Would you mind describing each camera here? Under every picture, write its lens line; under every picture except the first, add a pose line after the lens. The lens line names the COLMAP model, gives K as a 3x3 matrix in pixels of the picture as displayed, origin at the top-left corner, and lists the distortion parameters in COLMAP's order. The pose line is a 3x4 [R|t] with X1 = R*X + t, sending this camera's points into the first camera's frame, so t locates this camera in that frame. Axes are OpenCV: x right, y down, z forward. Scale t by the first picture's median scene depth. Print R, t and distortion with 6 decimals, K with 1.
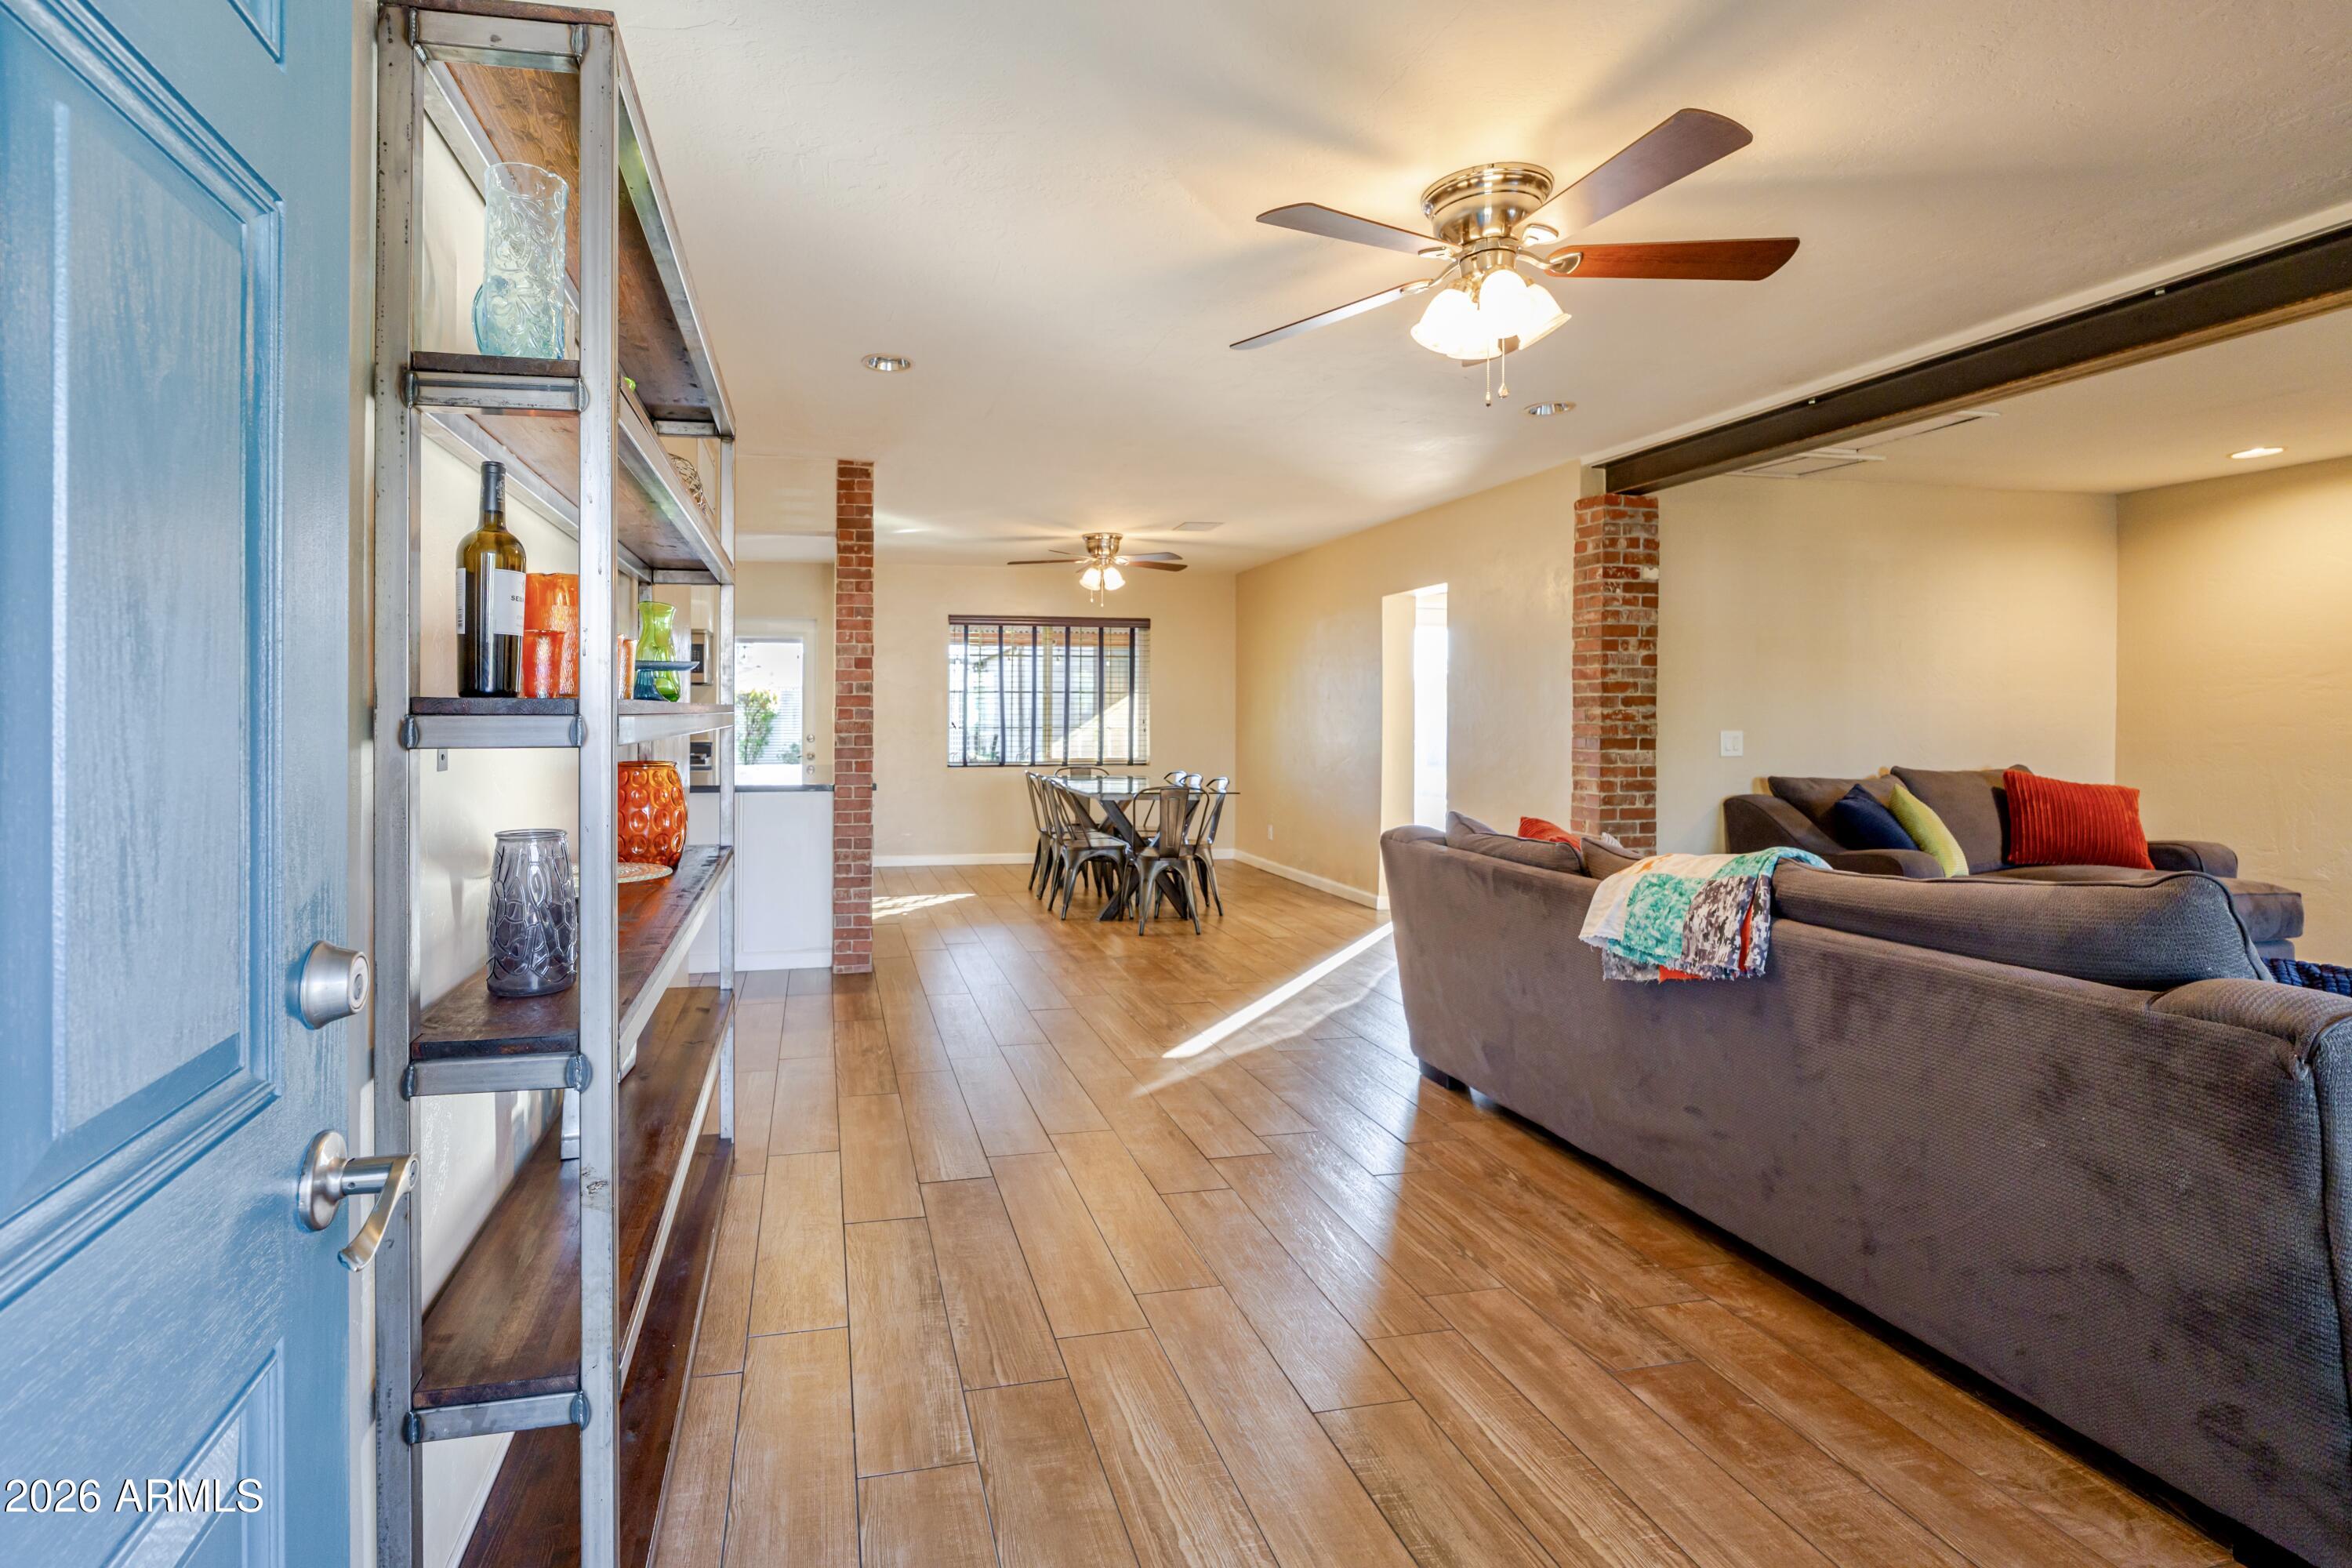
lens RADIAL K [[1050.0, 0, 1089.5], [0, 1050.0, 709.4], [0, 0, 1]] dist [-0.014283, 0.003790]
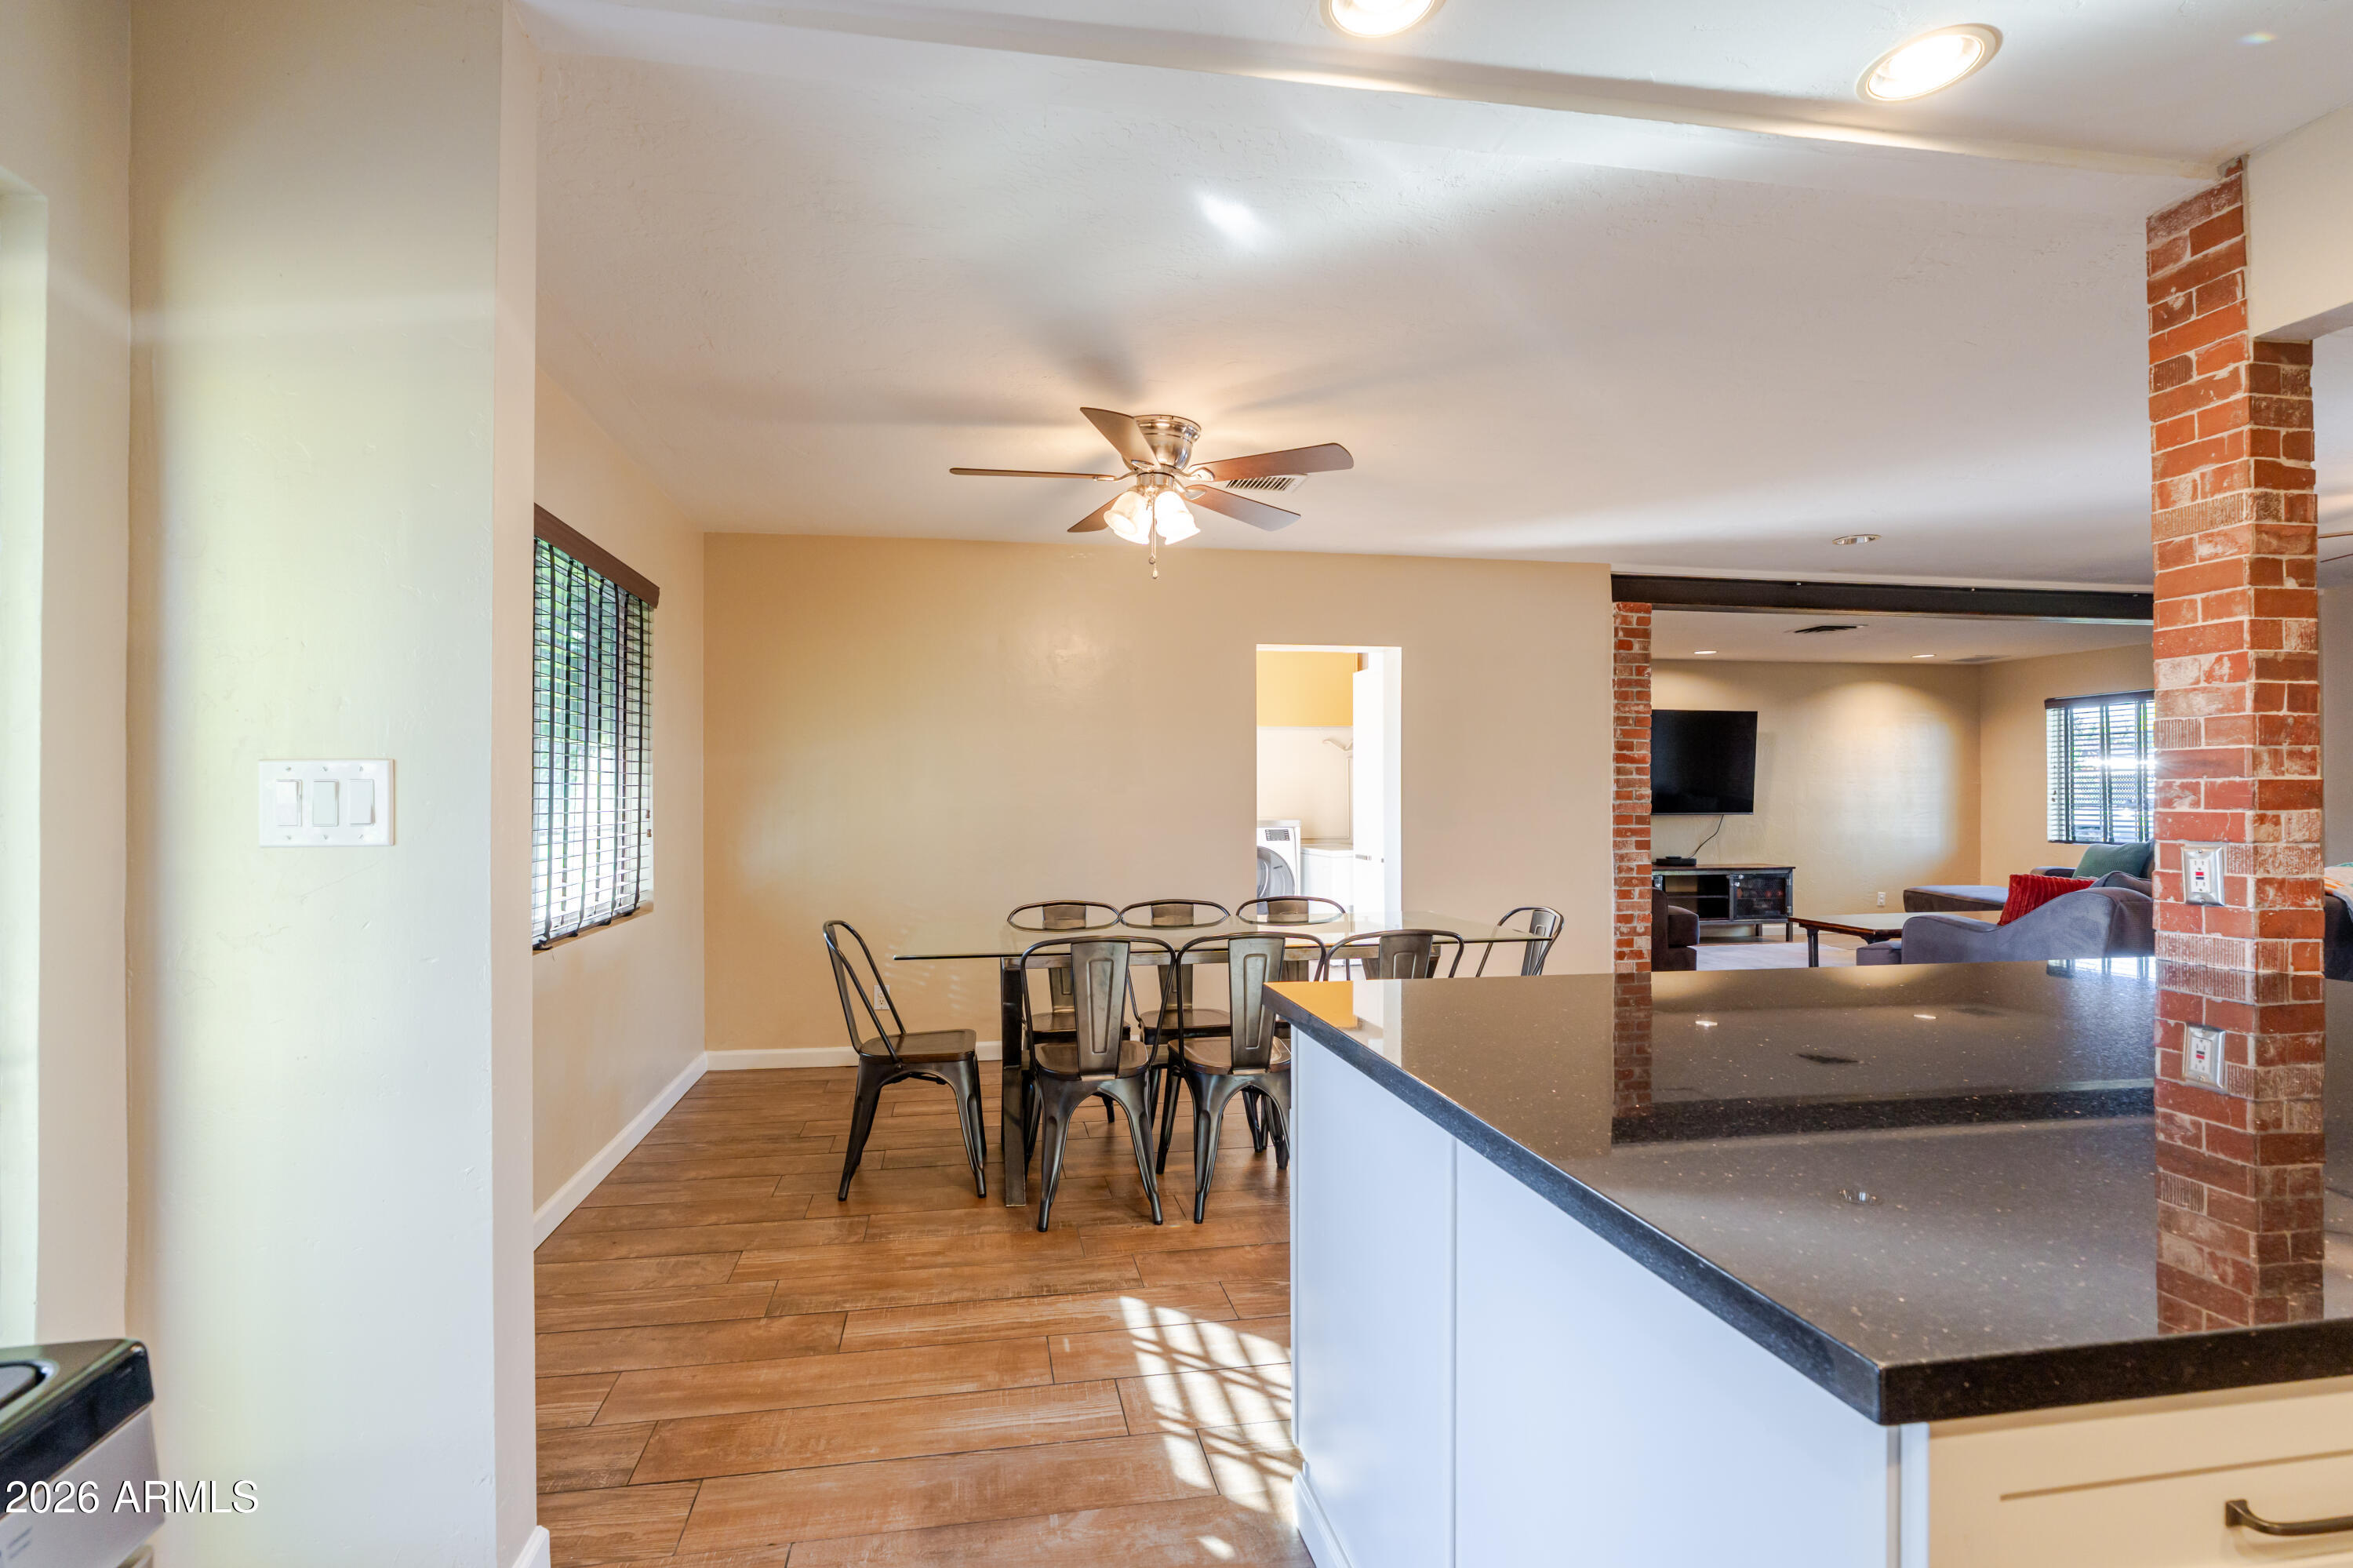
lens RADIAL K [[1086.6, 0, 1143.7], [0, 1086.6, 793.6], [0, 0, 1]] dist [-0.012097, 0.002998]
pose [[0.043876, 0.001809, 0.999035, -1.245675], [0.001931, 0.999996, -0.001896, 0.009007], [-0.999035, 0.002013, 0.043872, 2.561002]]
